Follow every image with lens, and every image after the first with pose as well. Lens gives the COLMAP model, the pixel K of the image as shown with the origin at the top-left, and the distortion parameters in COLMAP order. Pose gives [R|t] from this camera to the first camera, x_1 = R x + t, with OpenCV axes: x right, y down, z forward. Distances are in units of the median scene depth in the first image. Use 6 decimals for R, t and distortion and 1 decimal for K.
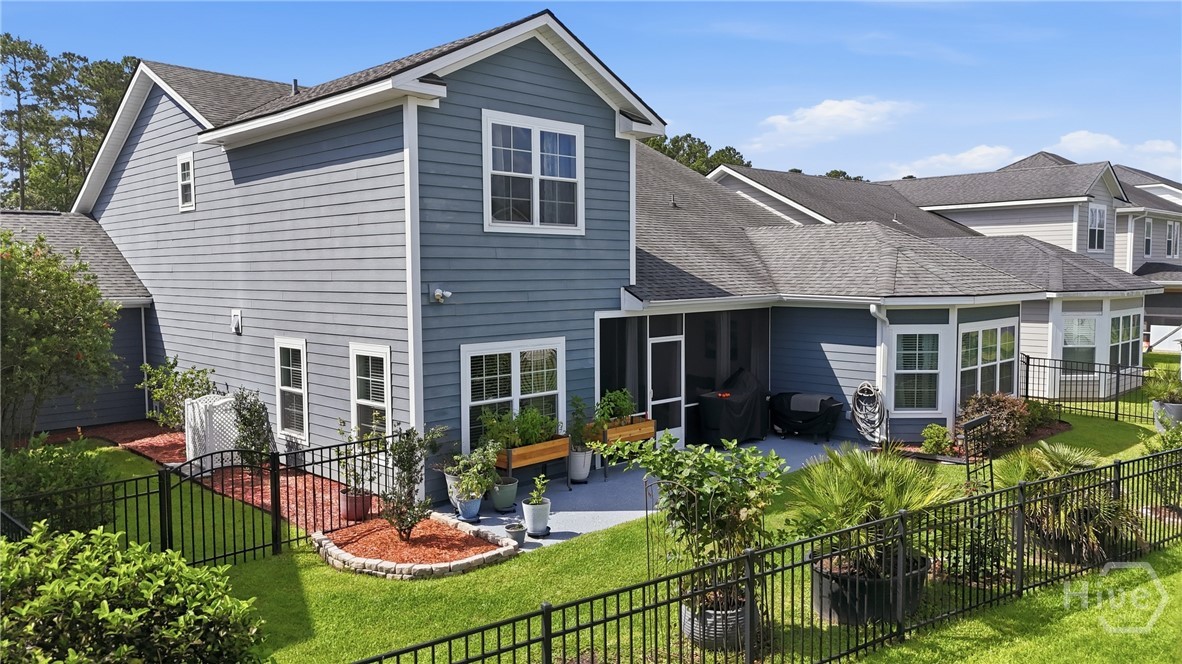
lens RADIAL K [[864.9, 0, 591.0], [0, 864.9, 332.0], [0, 0, 1]] dist [0.087311, -0.080467]
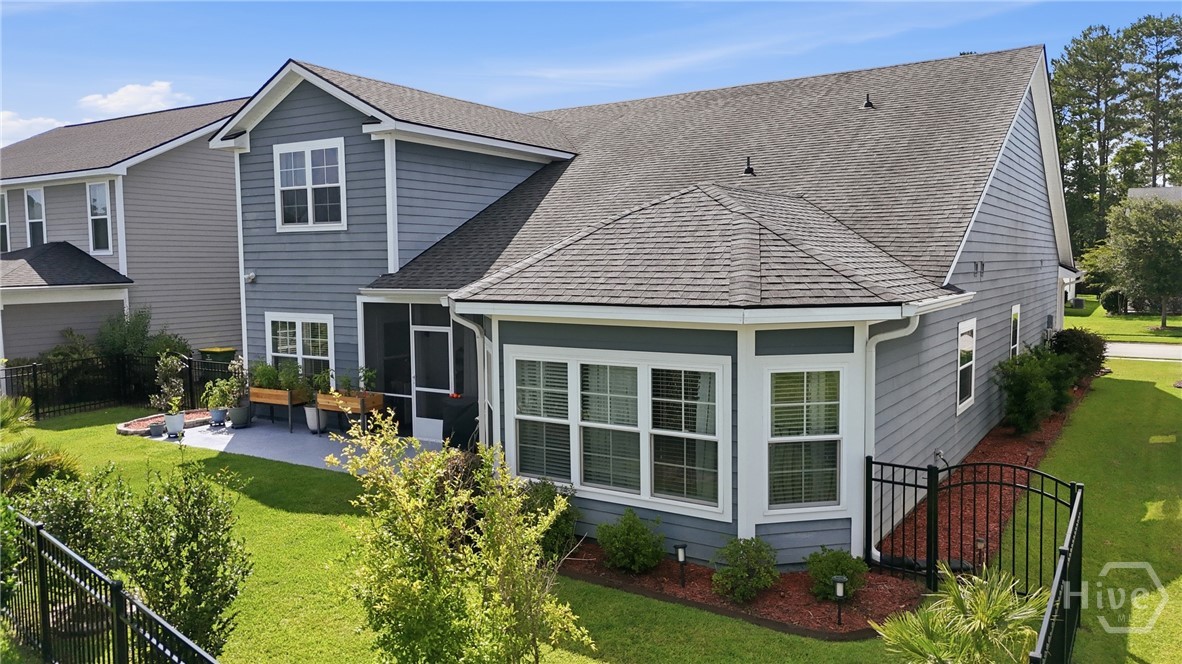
lens RADIAL K [[864.9, 0, 591.0], [0, 864.9, 332.0], [0, 0, 1]] dist [0.087311, -0.080467]
pose [[0.209160, 0.074144, -0.975067, 1.249111], [-0.067334, 0.995847, 0.061280, -0.069733], [0.975561, 0.052838, 0.213283, 1.096740]]
